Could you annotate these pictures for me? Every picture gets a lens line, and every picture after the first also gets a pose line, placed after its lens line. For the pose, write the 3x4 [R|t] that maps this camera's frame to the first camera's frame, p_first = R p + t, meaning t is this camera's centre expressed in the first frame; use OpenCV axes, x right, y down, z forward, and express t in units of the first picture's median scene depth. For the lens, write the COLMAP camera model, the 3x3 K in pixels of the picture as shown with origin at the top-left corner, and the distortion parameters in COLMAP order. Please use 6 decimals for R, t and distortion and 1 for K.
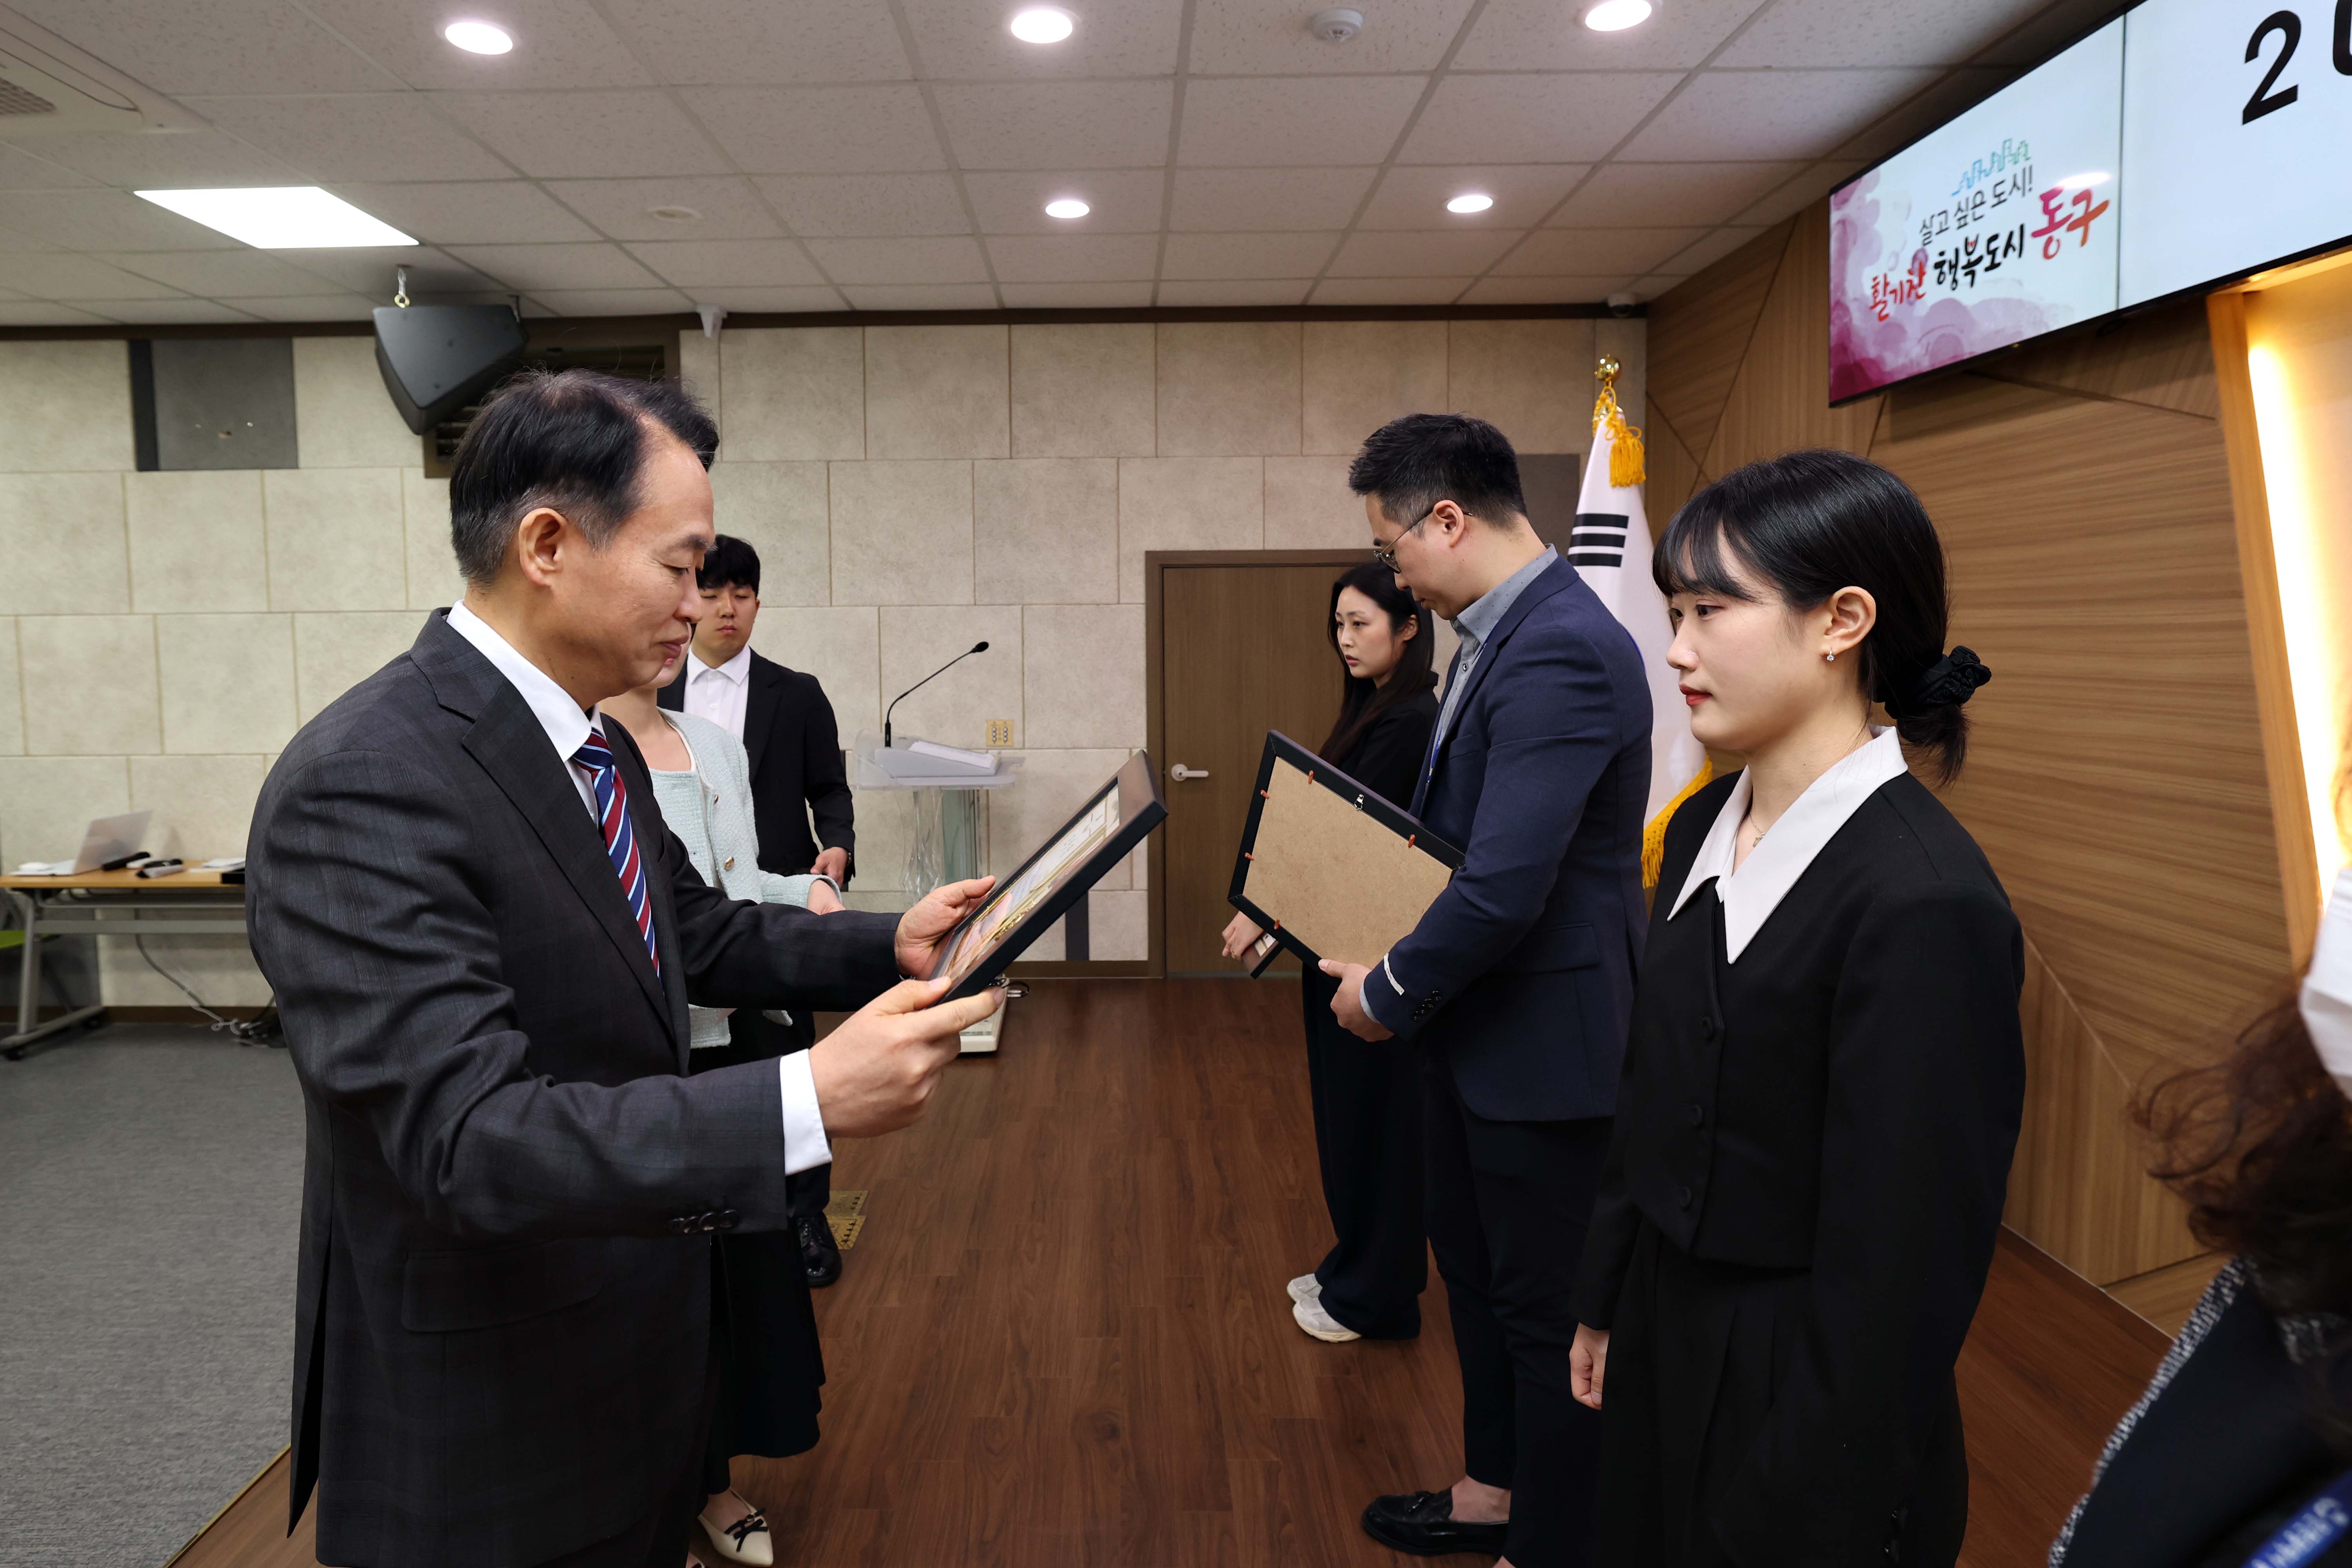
lens RADIAL K [[1281.7, 0, 1094.7], [0, 1281.7, 717.7], [0, 0, 1]] dist [-0.017855, 0.010159]
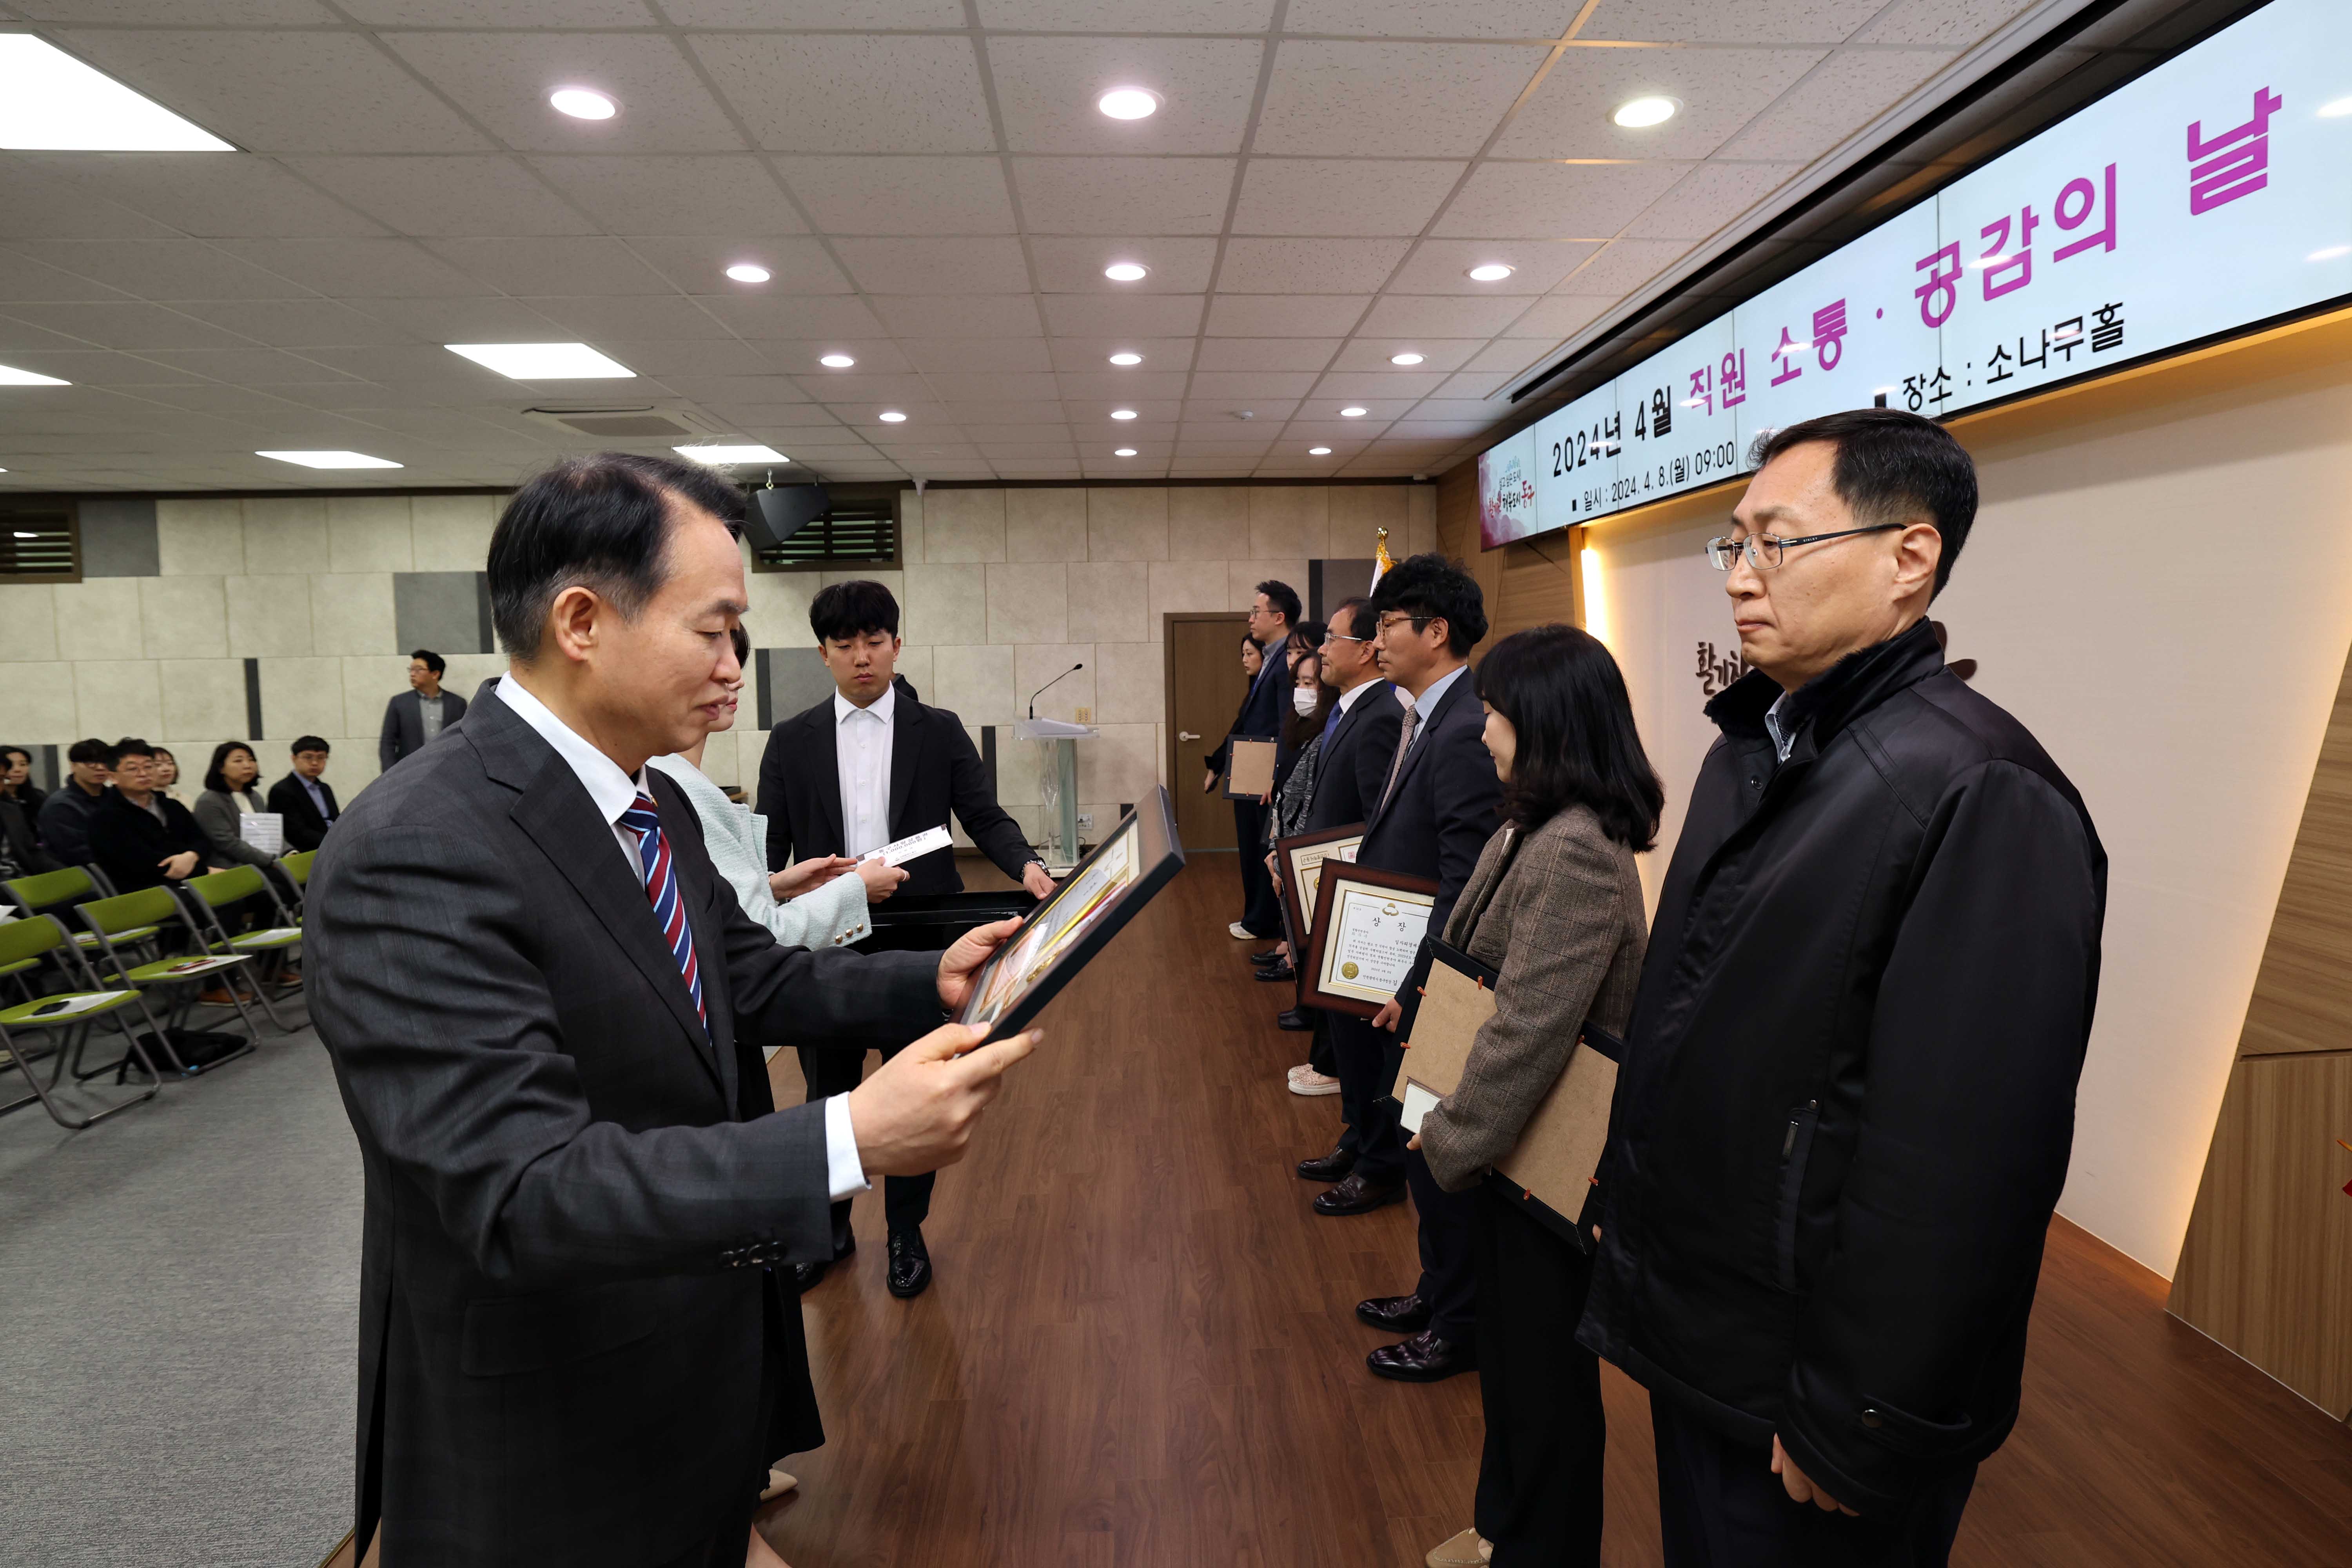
lens RADIAL K [[1239.3, 0, 1166.9], [0, 1239.3, 717.1], [0, 0, 1]] dist [-0.029331, 0.011114]
pose [[0.998675, -0.009523, 0.050582, -0.052345], [0.010459, 0.999778, -0.018278, 0.054981], [-0.050397, 0.018783, 0.998553, -0.849730]]
